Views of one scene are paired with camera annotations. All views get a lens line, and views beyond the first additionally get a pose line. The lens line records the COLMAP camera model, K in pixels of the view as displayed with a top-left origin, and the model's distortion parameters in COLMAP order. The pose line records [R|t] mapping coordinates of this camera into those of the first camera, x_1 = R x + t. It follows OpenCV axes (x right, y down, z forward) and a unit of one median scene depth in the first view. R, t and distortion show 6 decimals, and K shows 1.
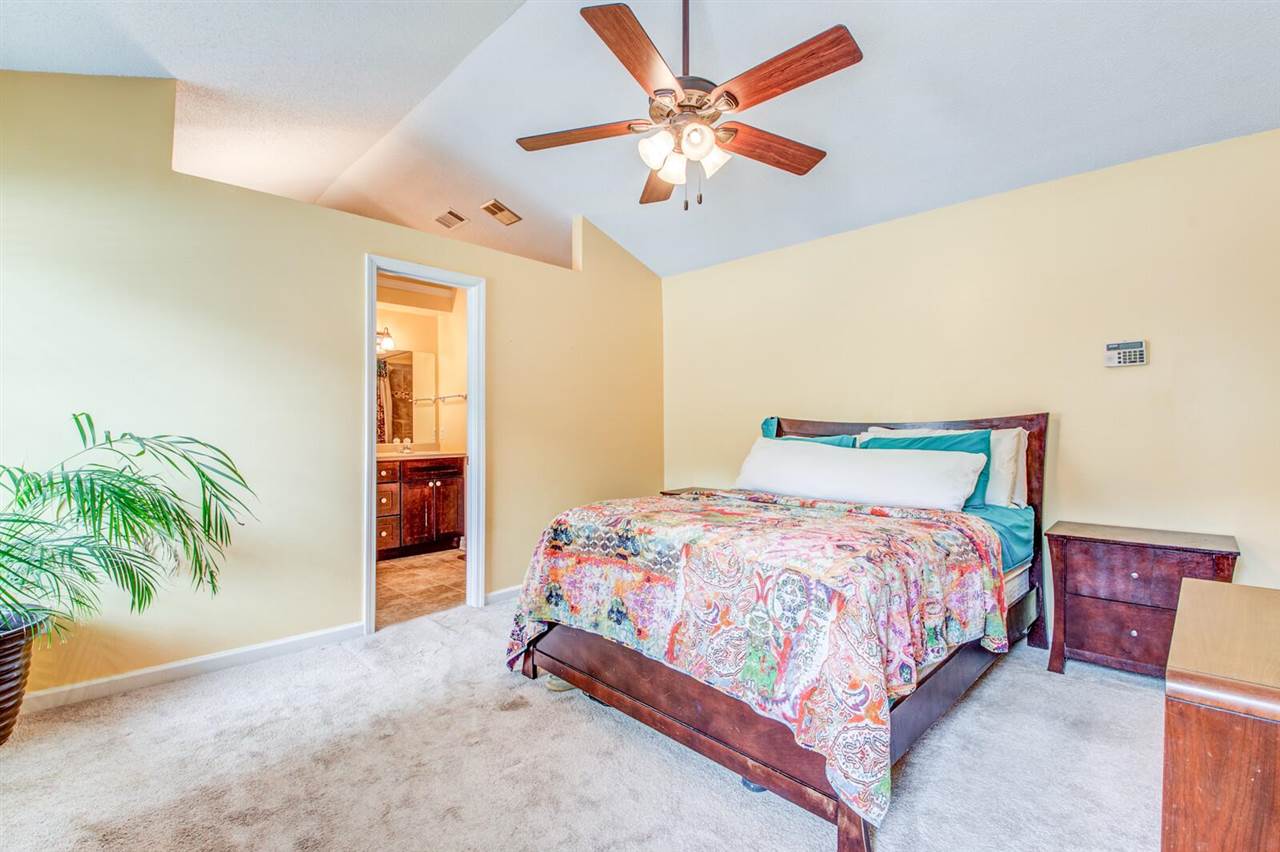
lens RADIAL K [[563.2, 0, 643.6], [0, 563.2, 432.5], [0, 0, 1]] dist [0.002549, 0.000114]
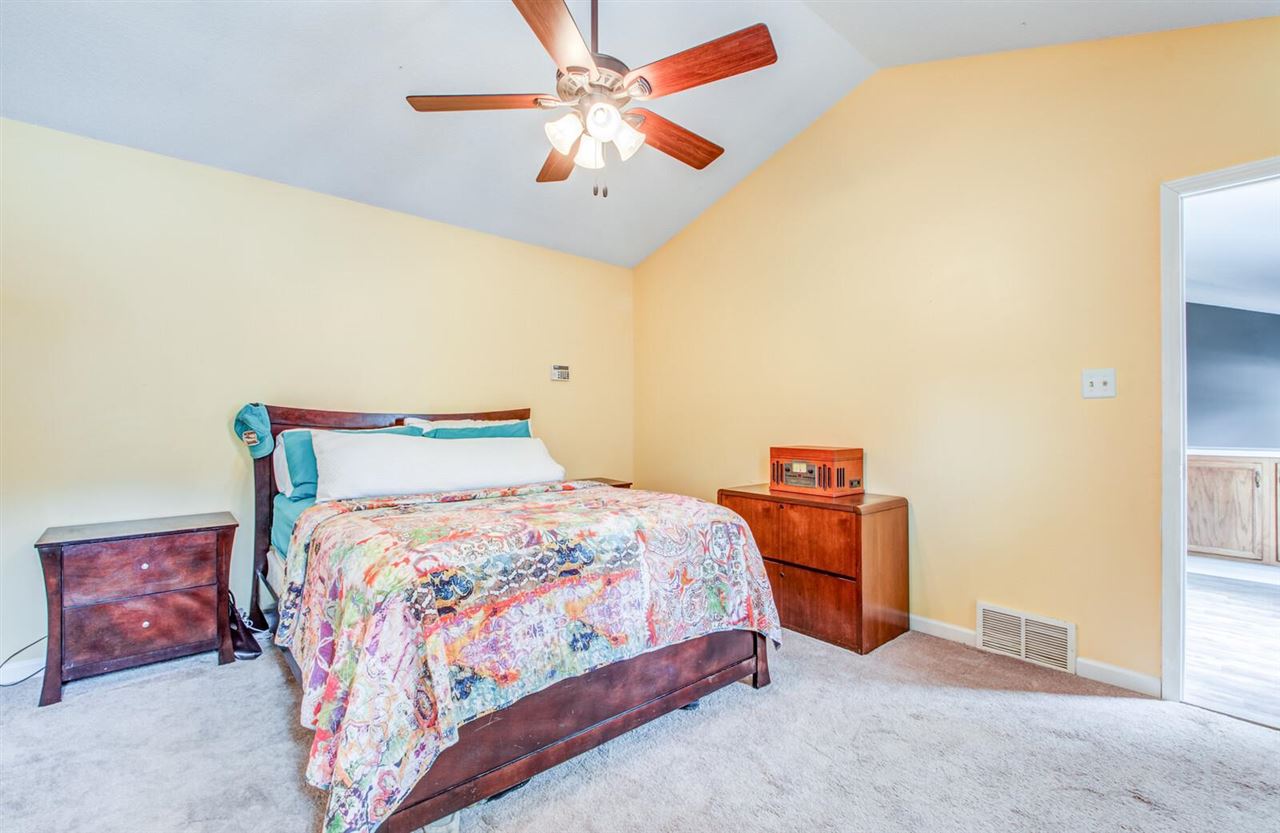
lens RADIAL K [[559.1, 0, 640.0], [0, 559.1, 416.5], [0, 0, 1]] dist [0.017741, -0.020657]
pose [[0.066942, 0.002812, 0.997753, -0.880300], [0.008878, 0.999955, -0.003414, -0.008896], [-0.997717, 0.009086, 0.066914, 0.853631]]
